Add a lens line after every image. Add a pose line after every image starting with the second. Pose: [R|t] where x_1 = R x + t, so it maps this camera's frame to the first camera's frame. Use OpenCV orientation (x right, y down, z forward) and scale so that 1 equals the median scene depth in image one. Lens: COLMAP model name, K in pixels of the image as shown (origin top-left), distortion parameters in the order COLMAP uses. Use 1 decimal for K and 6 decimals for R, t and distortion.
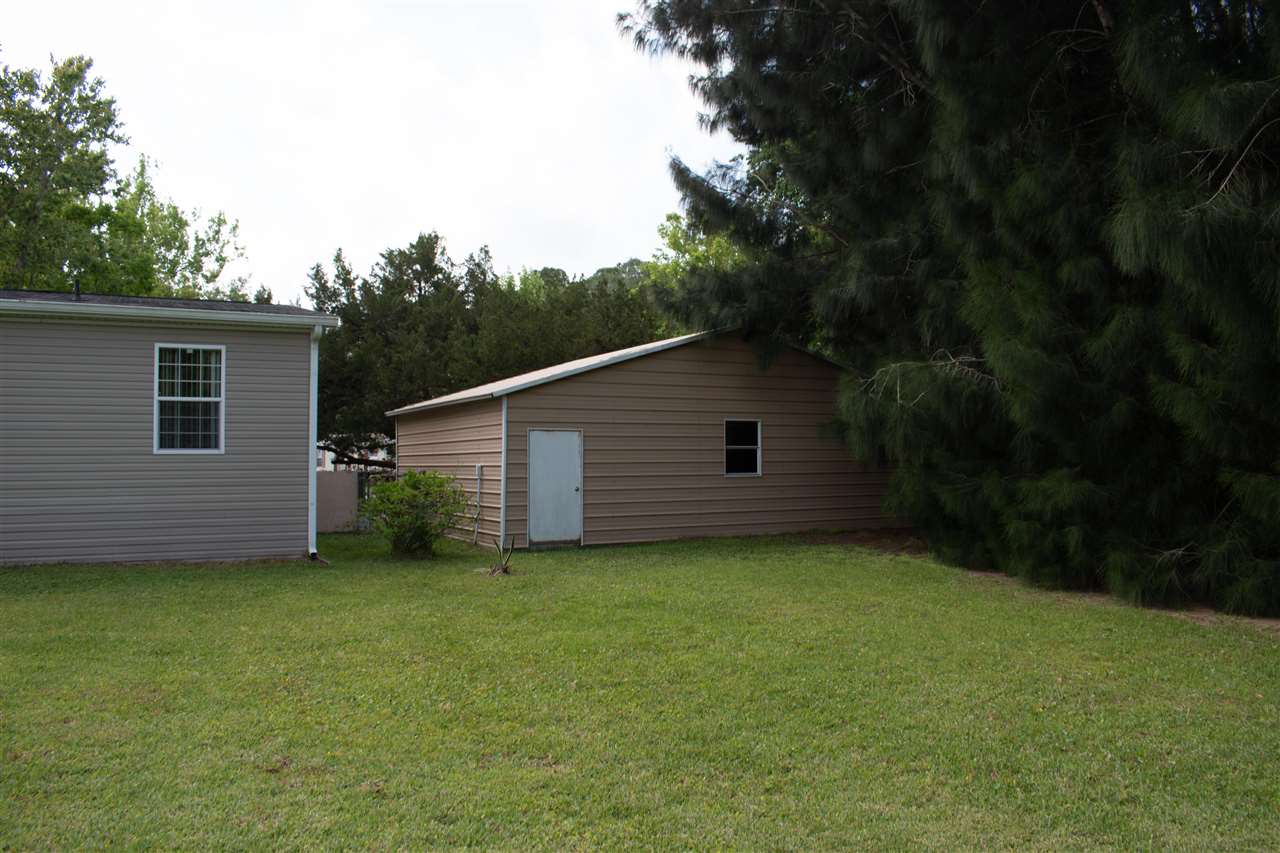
lens RADIAL K [[996.3, 0, 645.0], [0, 996.3, 429.7], [0, 0, 1]] dist [-0.092968, 0.012459]
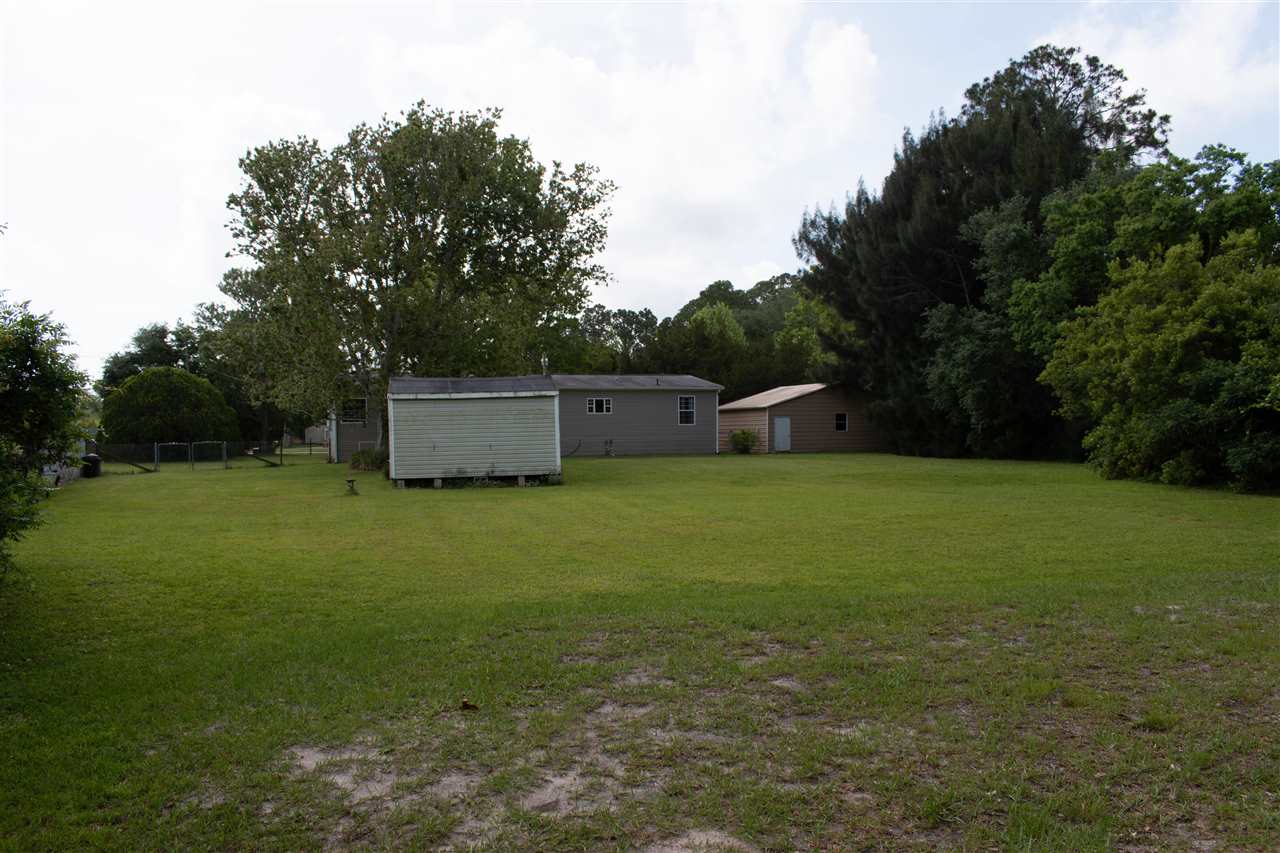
lens RADIAL K [[996.3, 0, 645.0], [0, 996.3, 429.7], [0, 0, 1]] dist [-0.092968, 0.012459]
pose [[0.989580, -0.009449, -0.143674, -0.067155], [0.012465, 0.999720, 0.020105, -0.030256], [0.143444, -0.021686, 0.989421, -2.324761]]
